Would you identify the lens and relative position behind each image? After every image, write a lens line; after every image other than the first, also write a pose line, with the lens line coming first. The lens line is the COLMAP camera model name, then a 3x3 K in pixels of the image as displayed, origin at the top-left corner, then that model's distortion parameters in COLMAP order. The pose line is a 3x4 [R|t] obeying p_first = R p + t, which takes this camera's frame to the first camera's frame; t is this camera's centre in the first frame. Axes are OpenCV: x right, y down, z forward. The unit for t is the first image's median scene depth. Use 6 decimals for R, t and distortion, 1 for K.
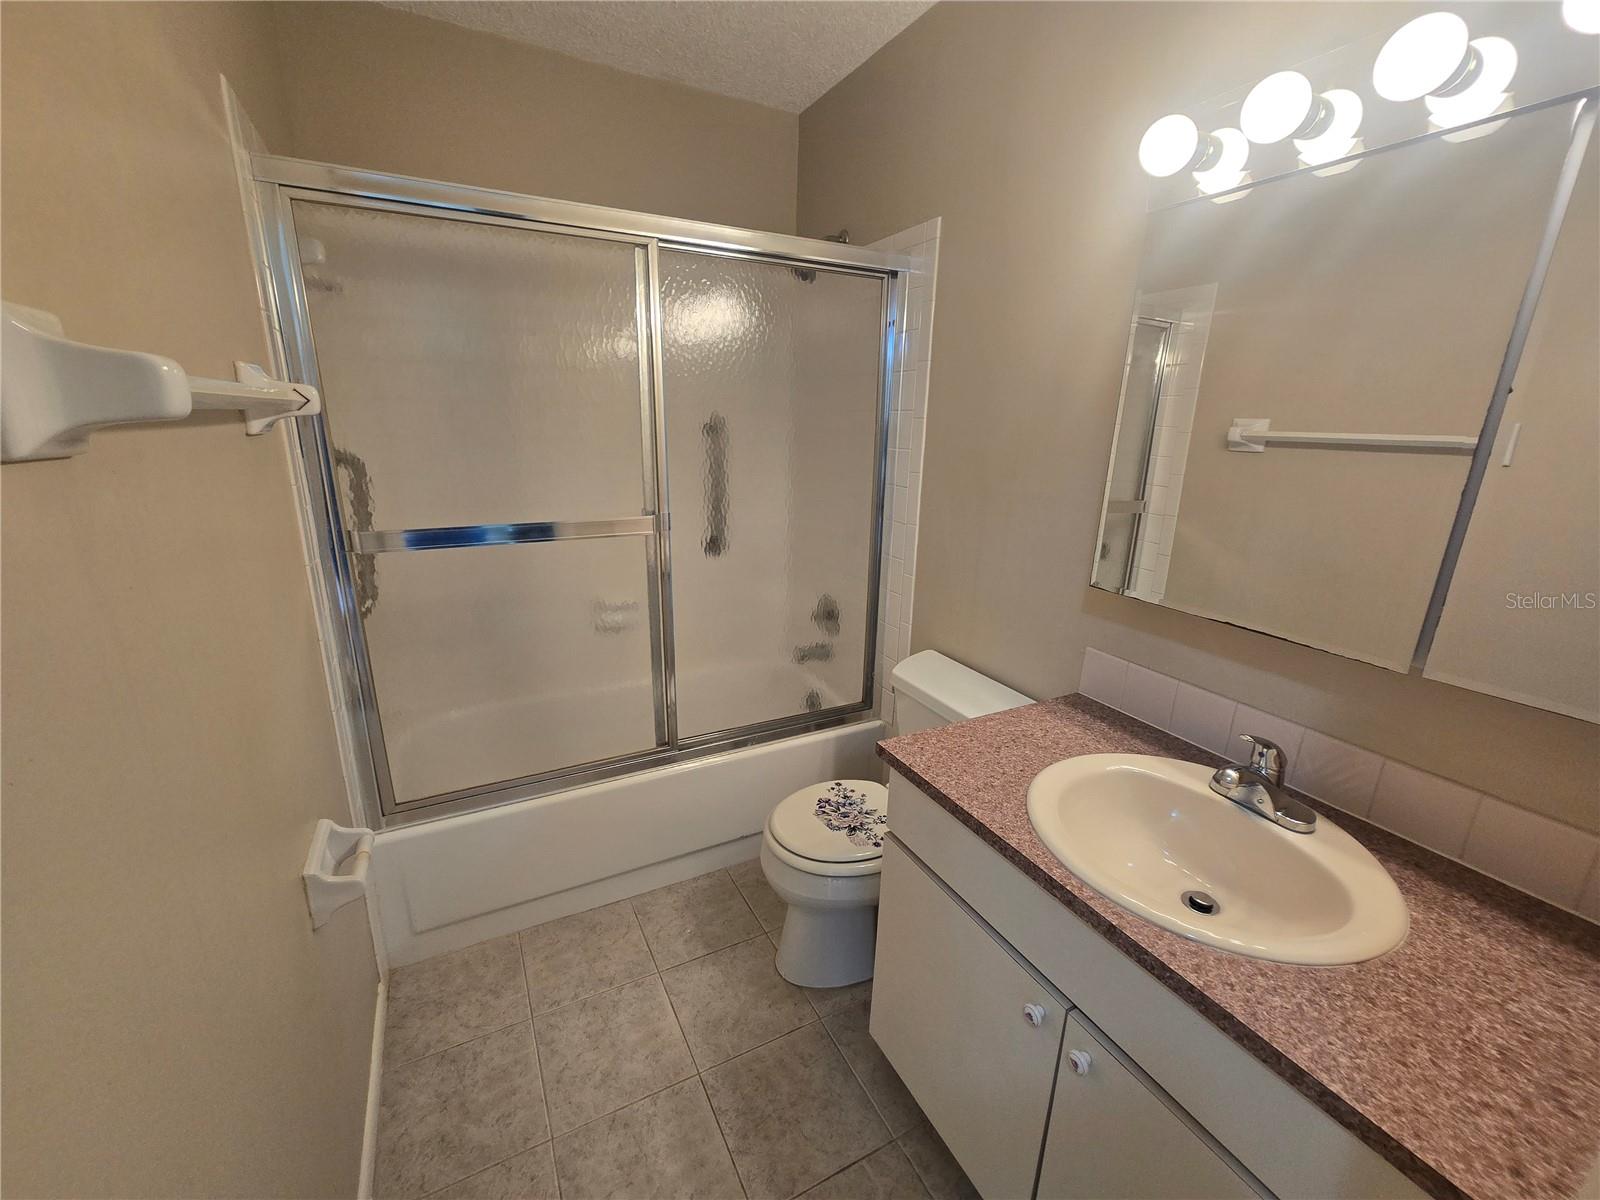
lens RADIAL K [[659.5, 0, 798.5], [0, 659.5, 602.9], [0, 0, 1]] dist [-0.007705, -0.000004]
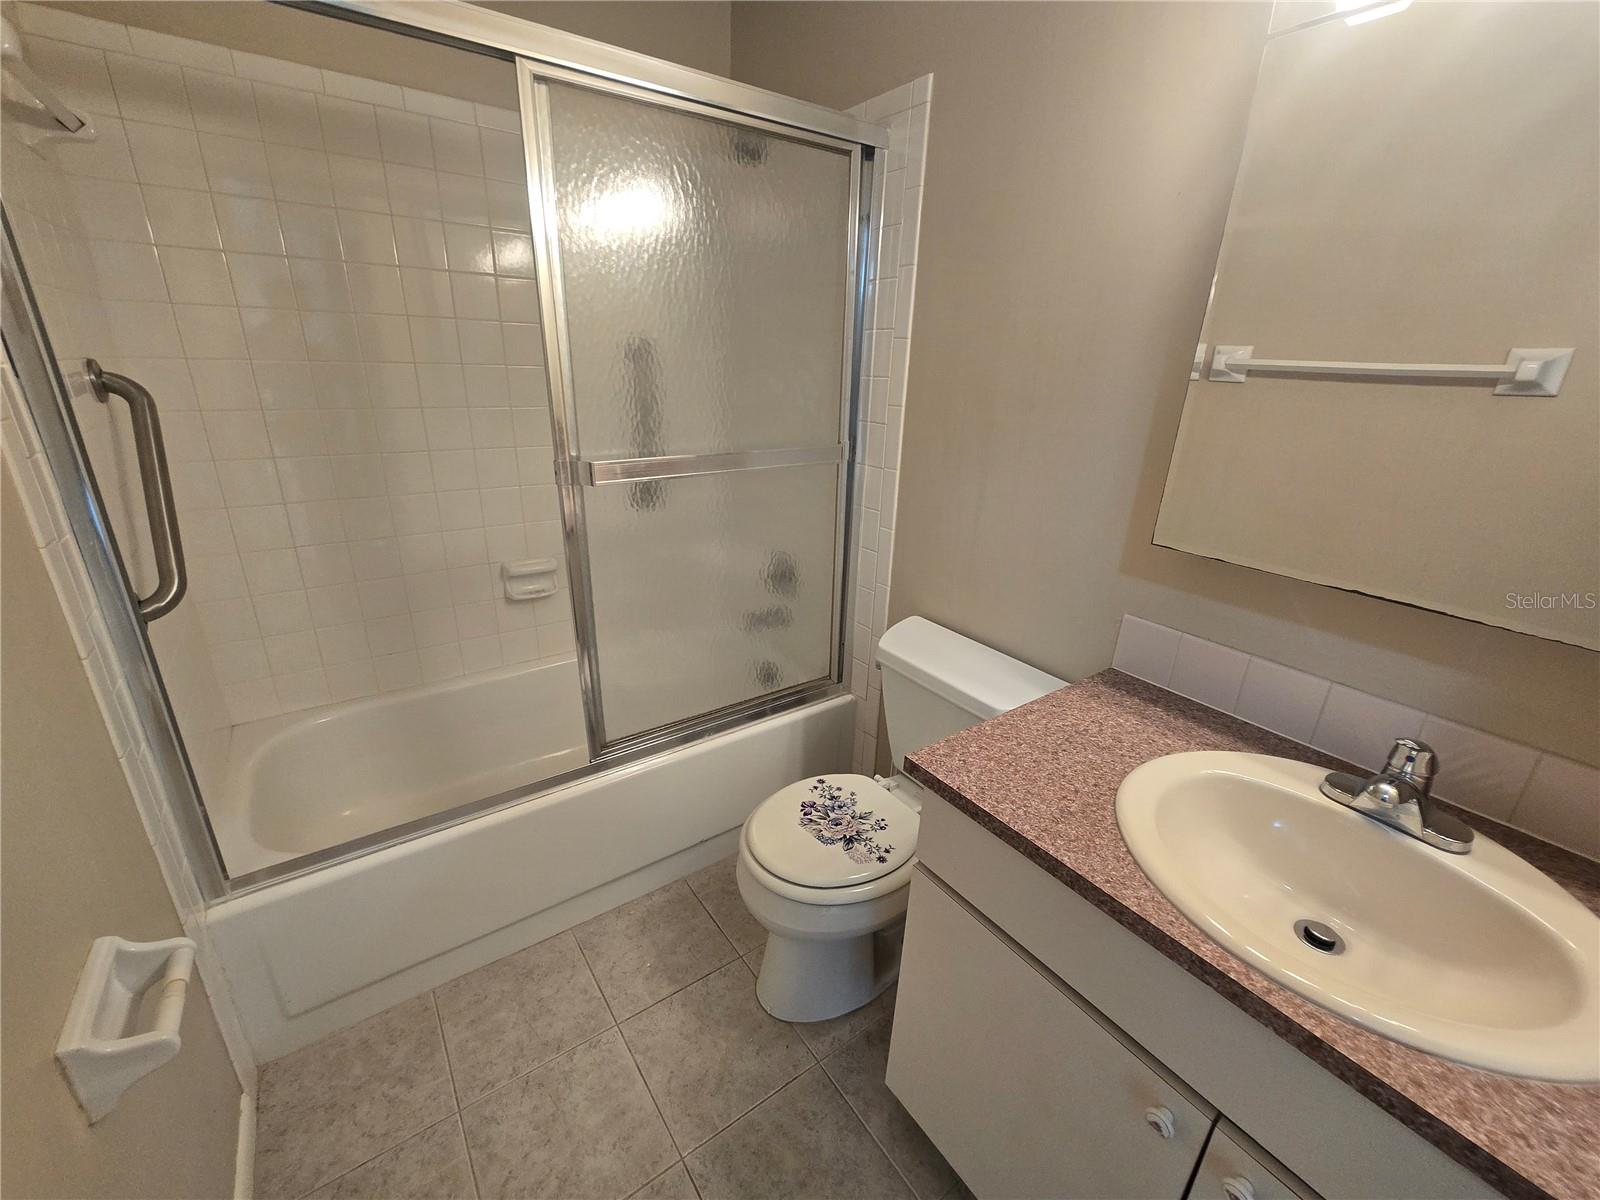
lens RADIAL K [[659.7, 0, 797.2], [0, 659.7, 603.8], [0, 0, 1]] dist [-0.008129, 0.002327]
pose [[0.990718, -0.039649, 0.130025, -0.084145], [0.028442, 0.995807, 0.086947, -0.031006], [-0.132928, -0.082442, 0.987691, 0.223565]]
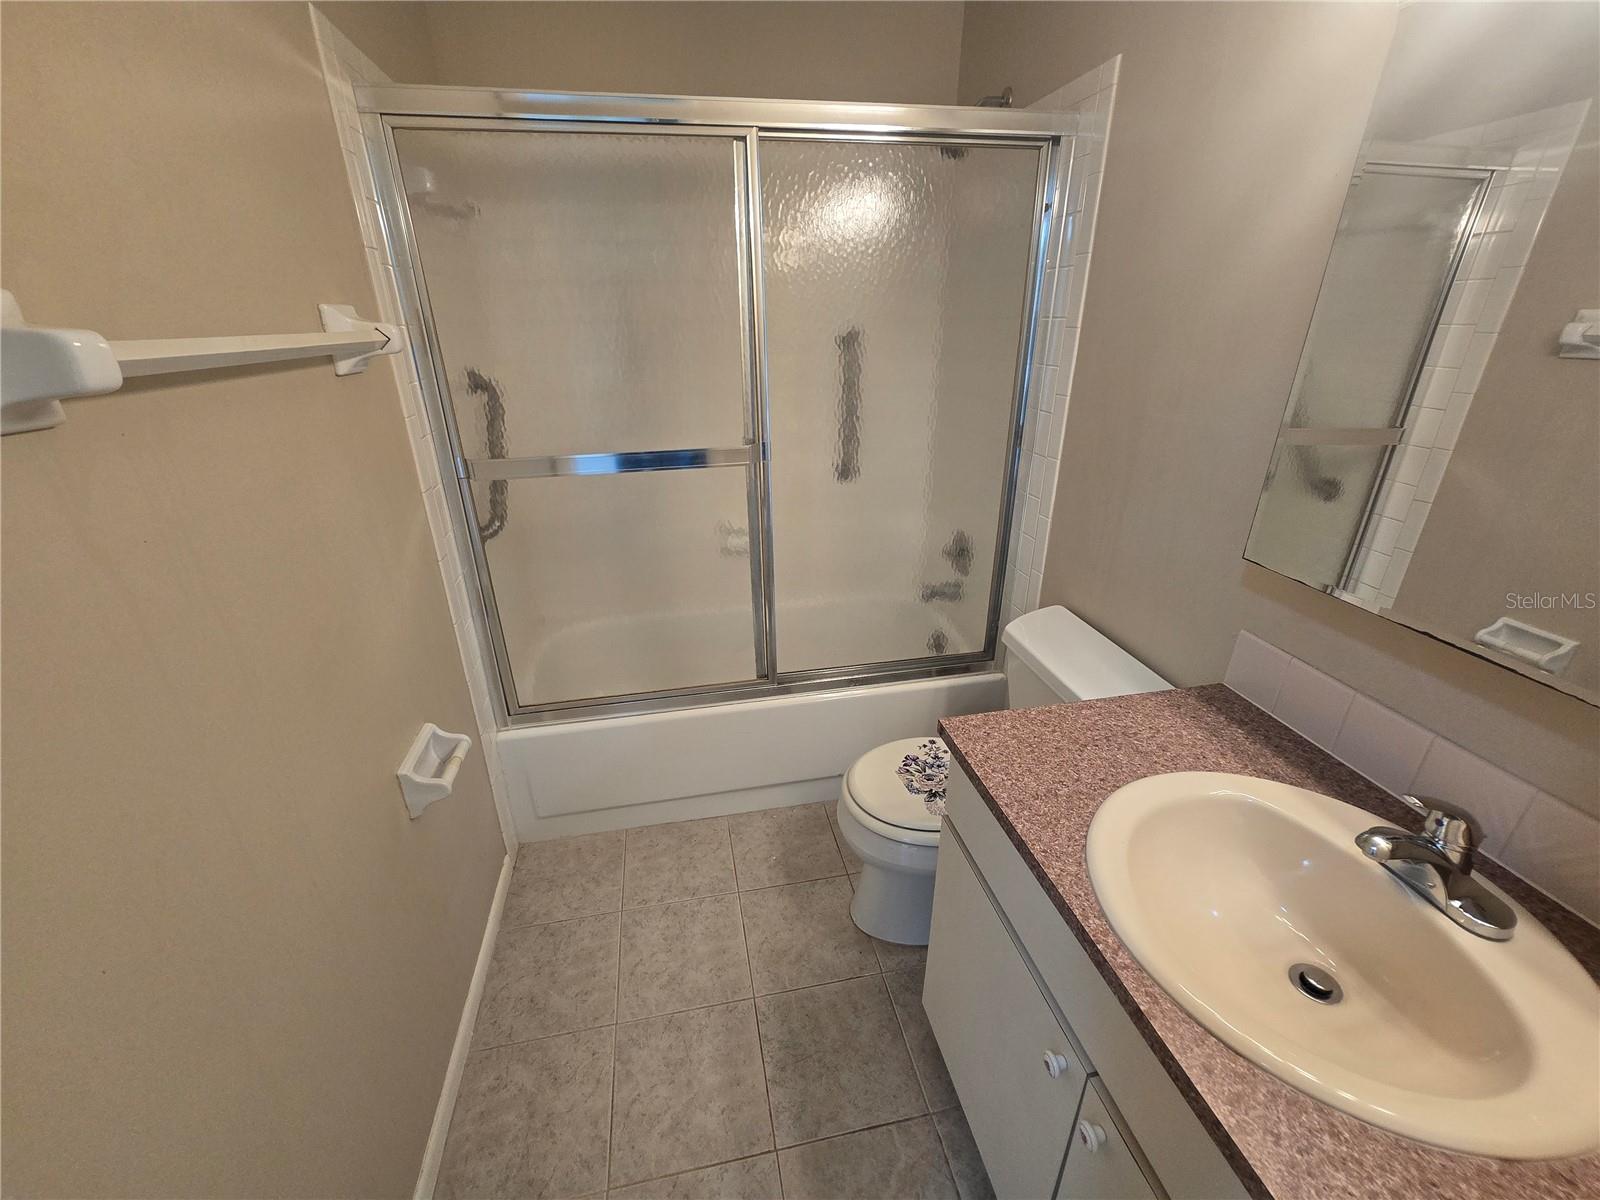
lens RADIAL K [[659.7, 0, 797.2], [0, 659.7, 603.8], [0, 0, 1]] dist [-0.008129, 0.002327]
pose [[0.957912, 0.085354, -0.274079, 0.138919], [-0.046845, 0.988454, 0.144099, -0.052288], [0.283214, -0.125195, 0.950850, 0.098285]]
